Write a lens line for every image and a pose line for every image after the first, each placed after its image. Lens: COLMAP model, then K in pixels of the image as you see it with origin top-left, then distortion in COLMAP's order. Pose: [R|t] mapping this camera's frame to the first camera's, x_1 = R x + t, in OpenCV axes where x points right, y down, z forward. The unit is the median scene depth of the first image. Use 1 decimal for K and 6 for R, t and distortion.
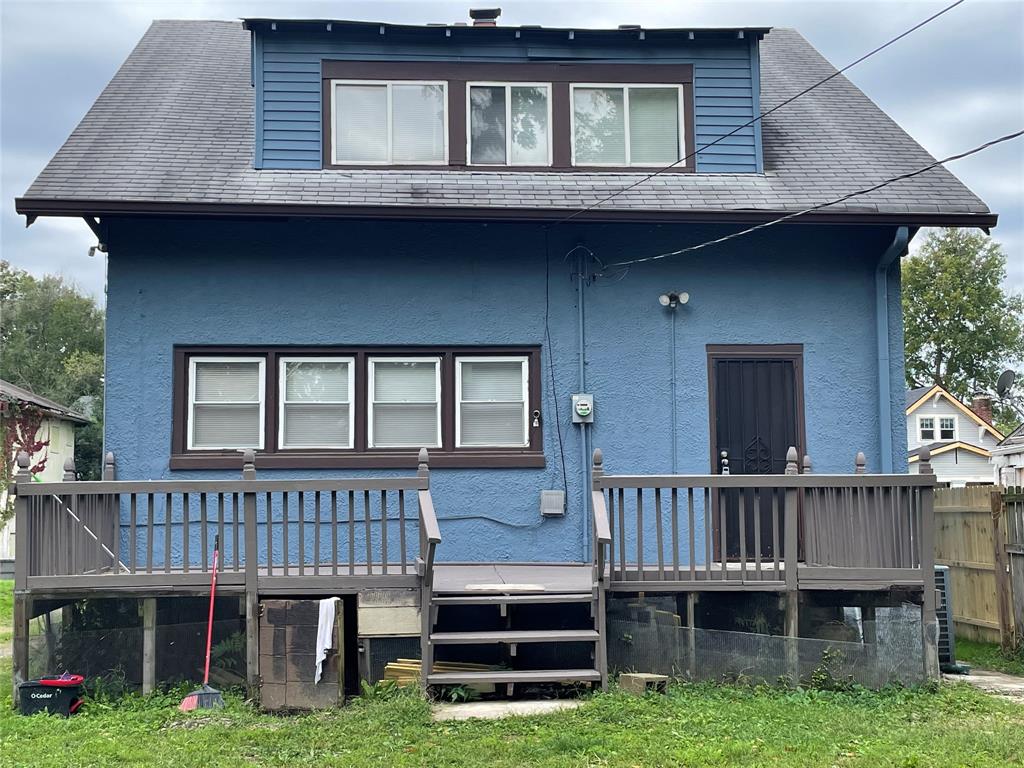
lens RADIAL K [[1299.9, 0, 513.2], [0, 1299.9, 383.7], [0, 0, 1]] dist [0.120561, 0.000000]
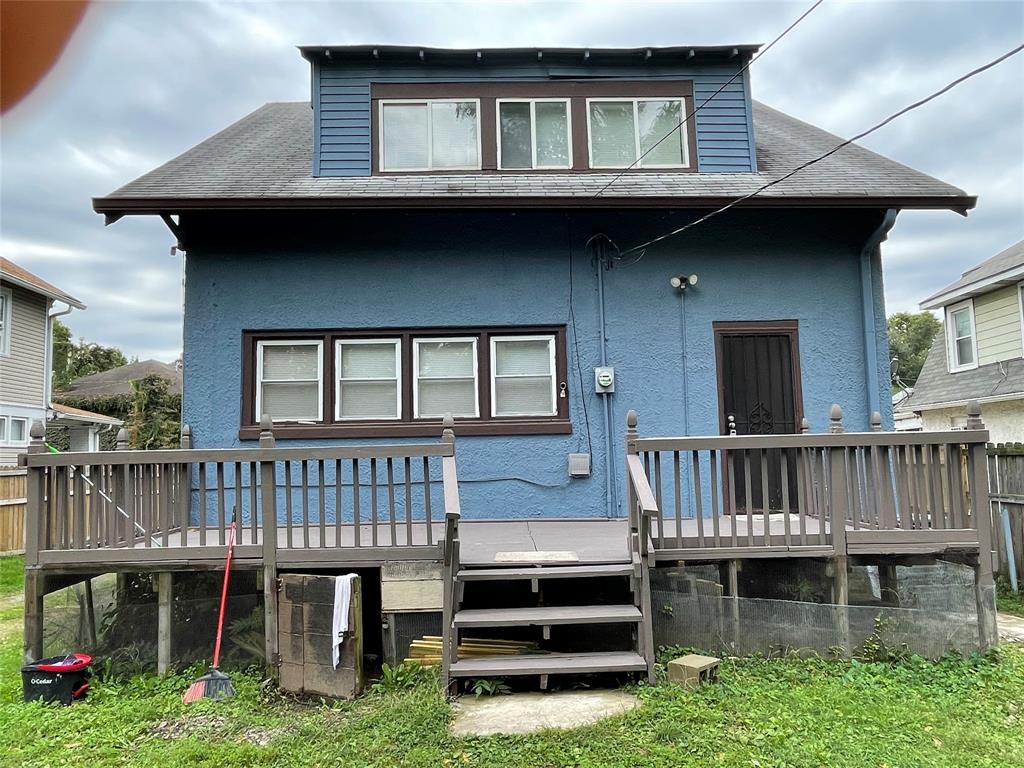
lens RADIAL K [[783.8, 0, 512.2], [0, 783.8, 388.4], [0, 0, 1]] dist [-0.010702, -0.003784]
pose [[0.999047, -0.018960, -0.039312, 0.000602], [0.018972, 0.999820, -0.000071, 0.025485], [0.039306, -0.000675, 0.999227, 0.331964]]
